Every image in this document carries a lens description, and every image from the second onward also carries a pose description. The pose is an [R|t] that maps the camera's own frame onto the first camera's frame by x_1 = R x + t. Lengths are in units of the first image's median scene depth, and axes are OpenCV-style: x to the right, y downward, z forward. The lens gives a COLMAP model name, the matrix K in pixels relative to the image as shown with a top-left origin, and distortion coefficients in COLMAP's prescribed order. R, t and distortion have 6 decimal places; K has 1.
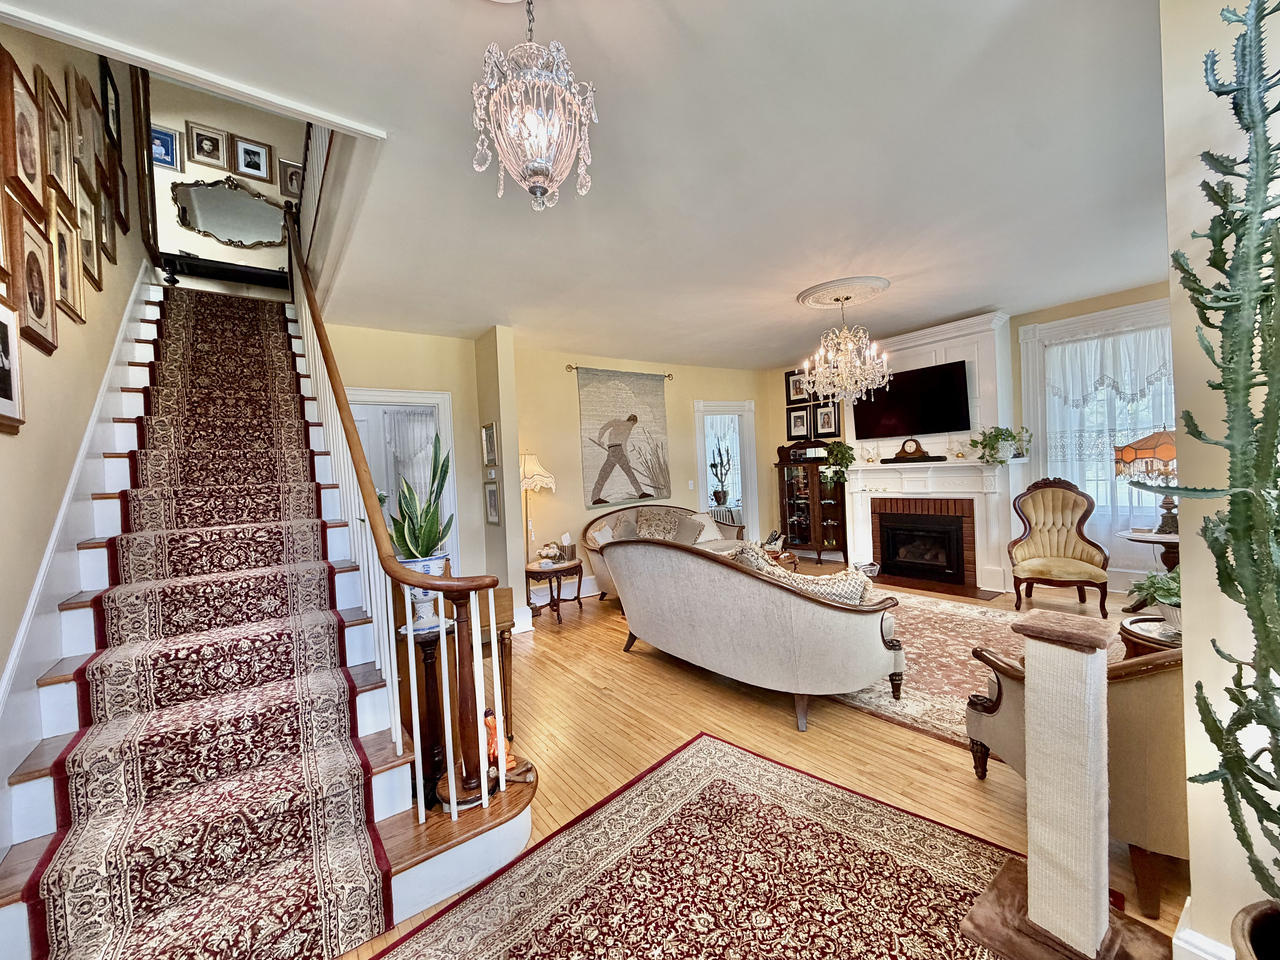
lens RADIAL K [[508.7, 0, 637.0], [0, 508.7, 479.6], [0, 0, 1]] dist [-0.001164, 0.000550]
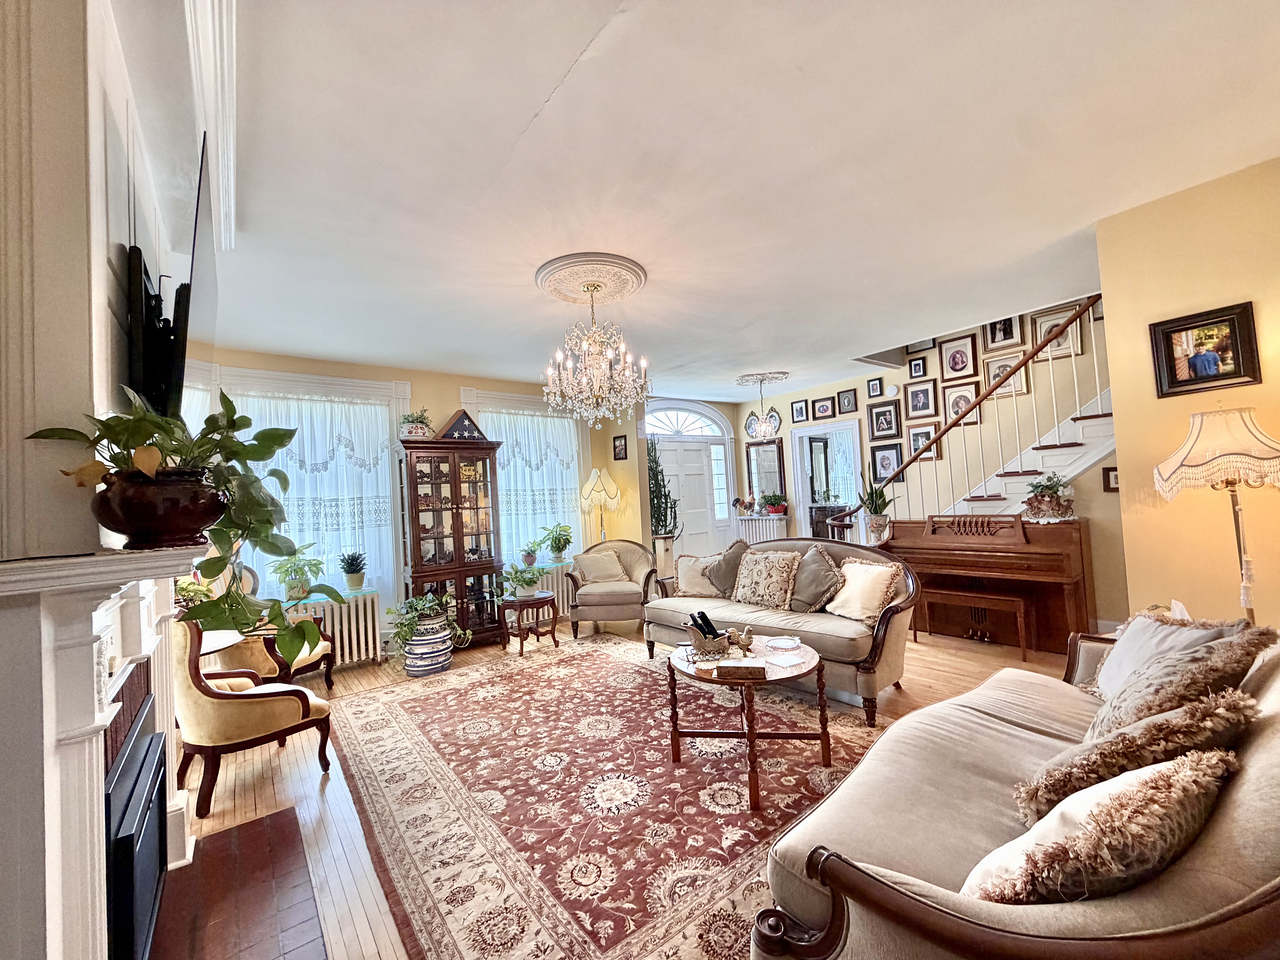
lens RADIAL K [[508.7, 0, 636.1], [0, 508.7, 479.6], [0, 0, 1]] dist [-0.001164, 0.000550]
pose [[-0.993460, 0.108529, -0.035489, 0.672258], [0.109261, 0.993824, -0.019375, -0.078491], [0.033167, -0.023126, -0.999182, 3.045124]]
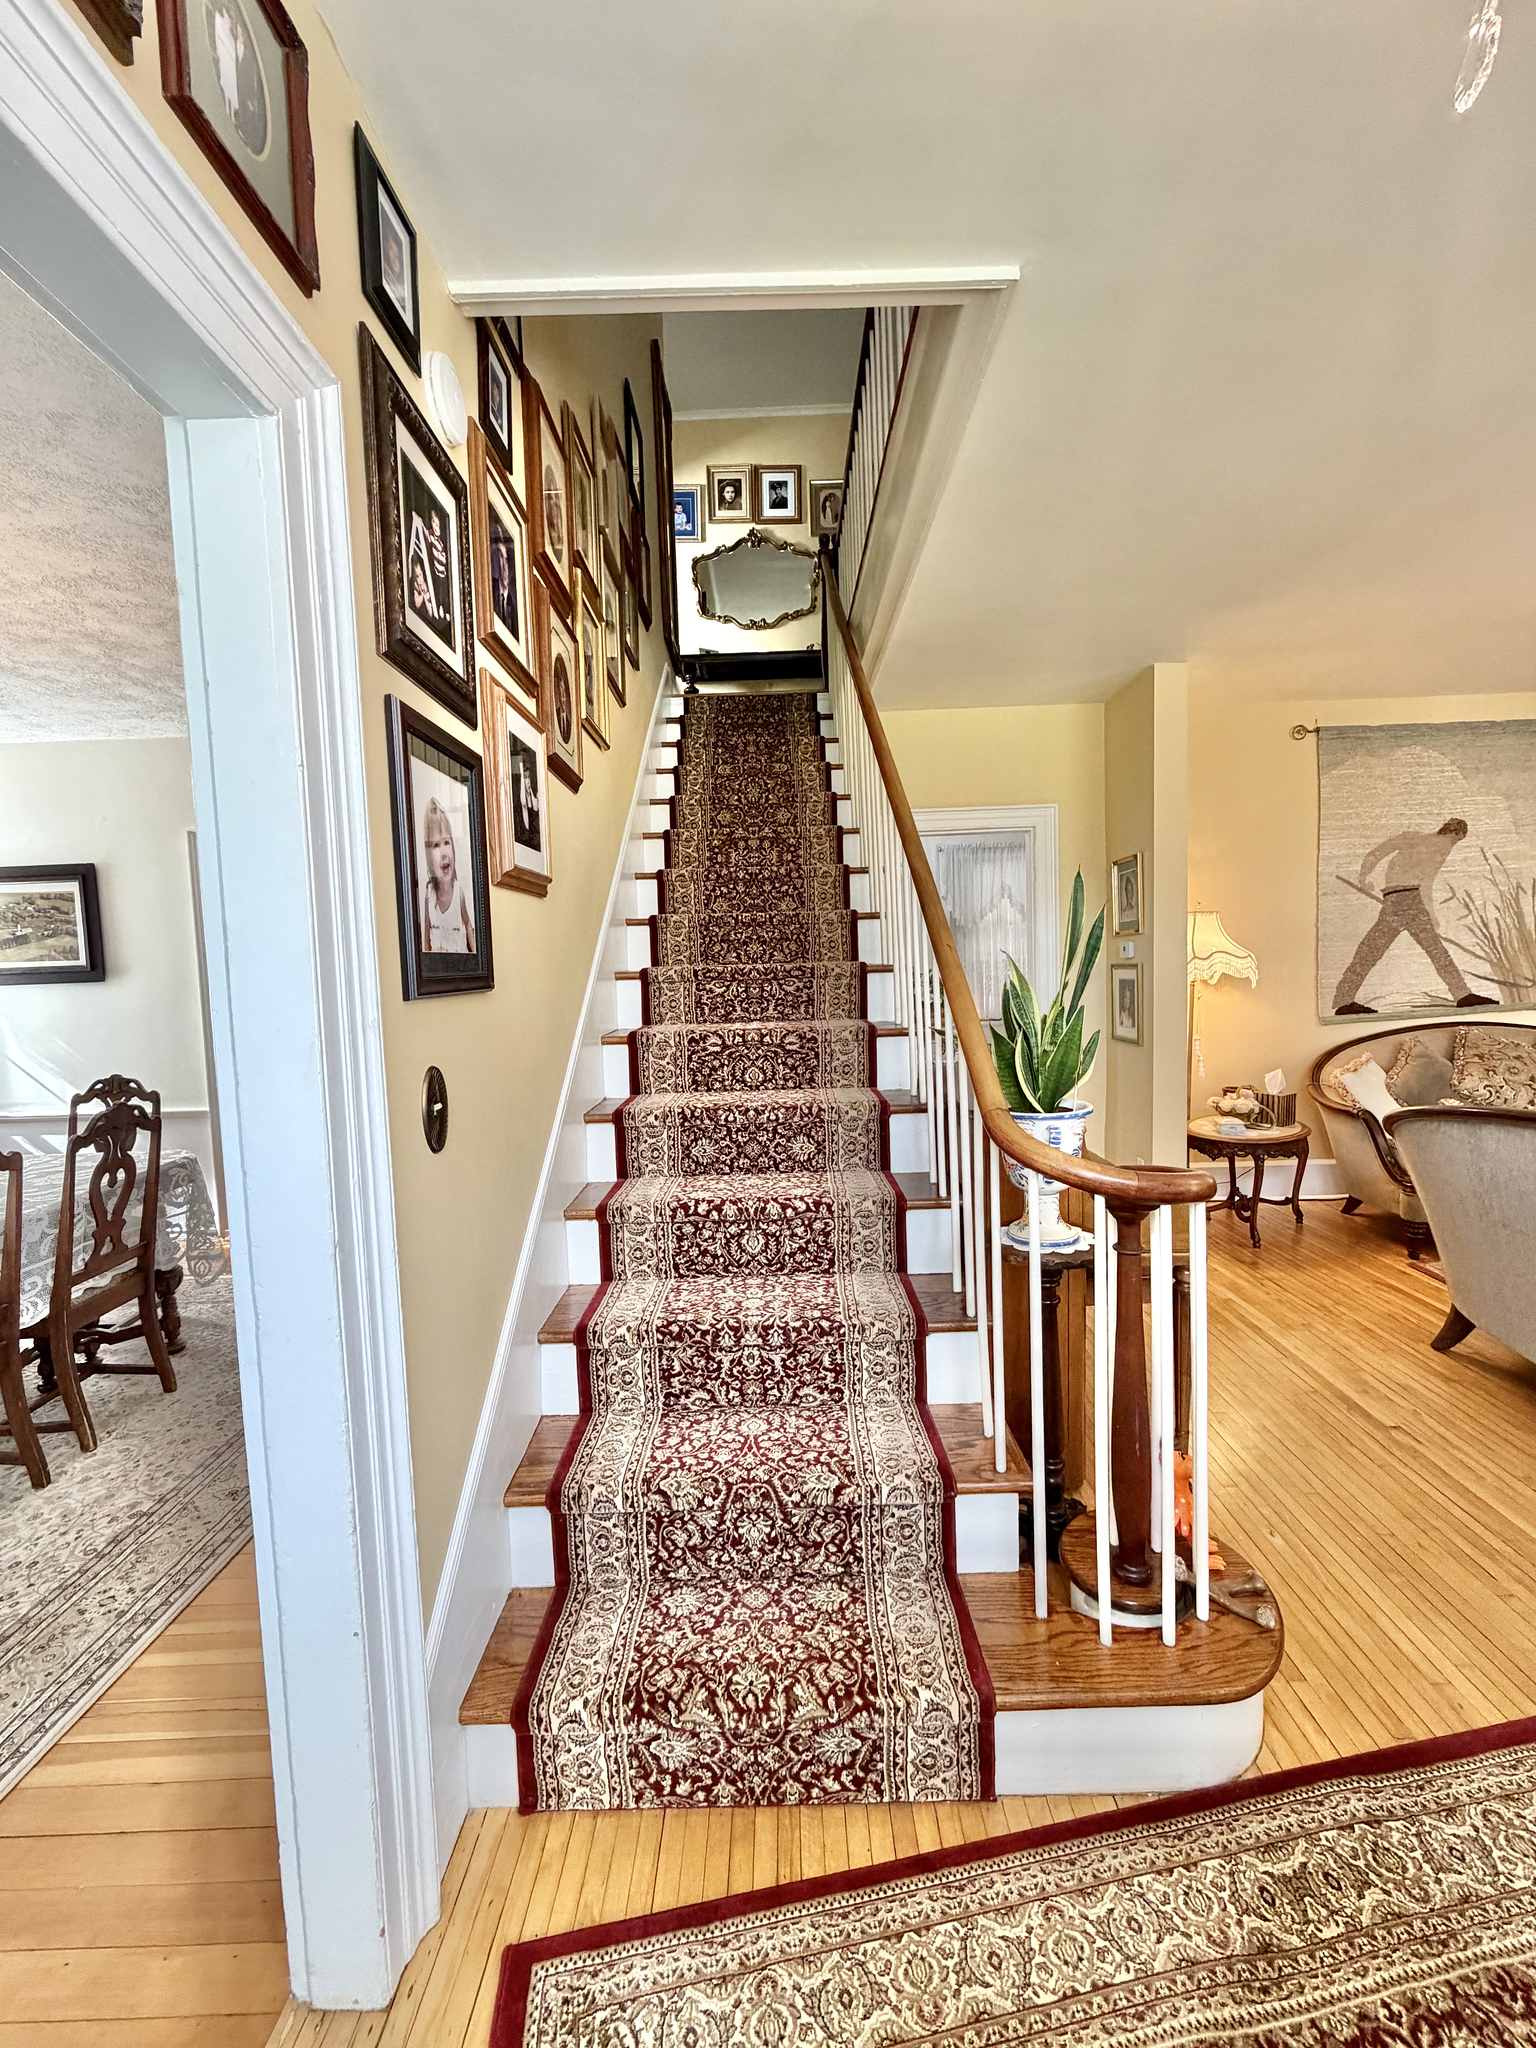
lens RADIAL K [[813.9, 0, 766.1], [0, 813.9, 1017.3], [0, 0, 1]] dist [-0.001164, 0.000550]
pose [[0.798266, 0.060093, -0.599299, -0.136489], [-0.014773, 0.996664, 0.080261, -0.006380], [0.602123, -0.055216, 0.796491, 0.142084]]
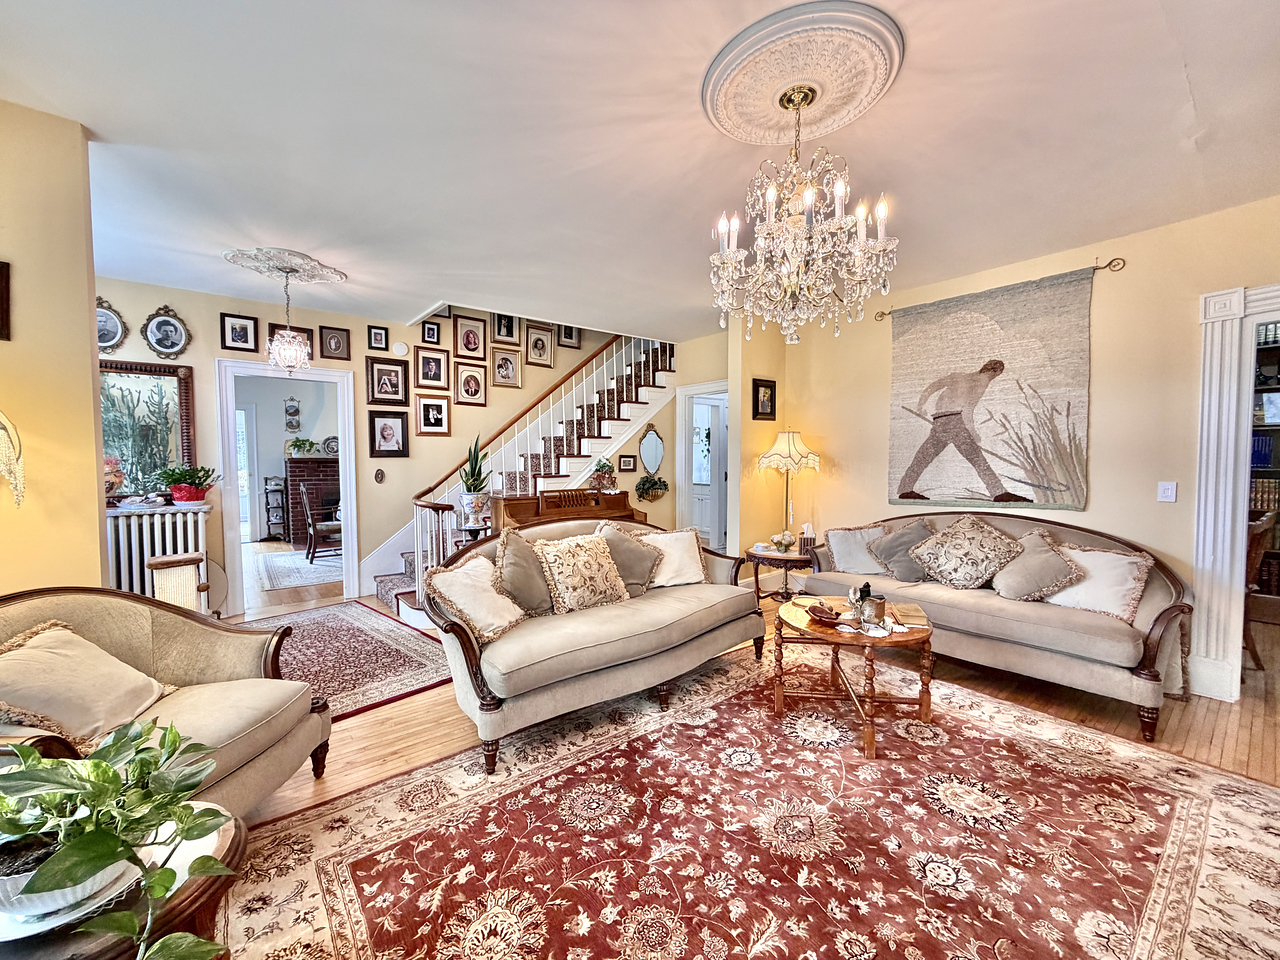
lens RADIAL K [[508.7, 0, 638.0], [0, 508.7, 481.3], [0, 0, 1]] dist [-0.001164, 0.000550]
pose [[0.044055, 0.102888, -0.993717, 1.509966], [-0.015027, 0.994638, 0.102317, -0.107468], [0.998916, 0.010425, 0.045365, 1.443767]]
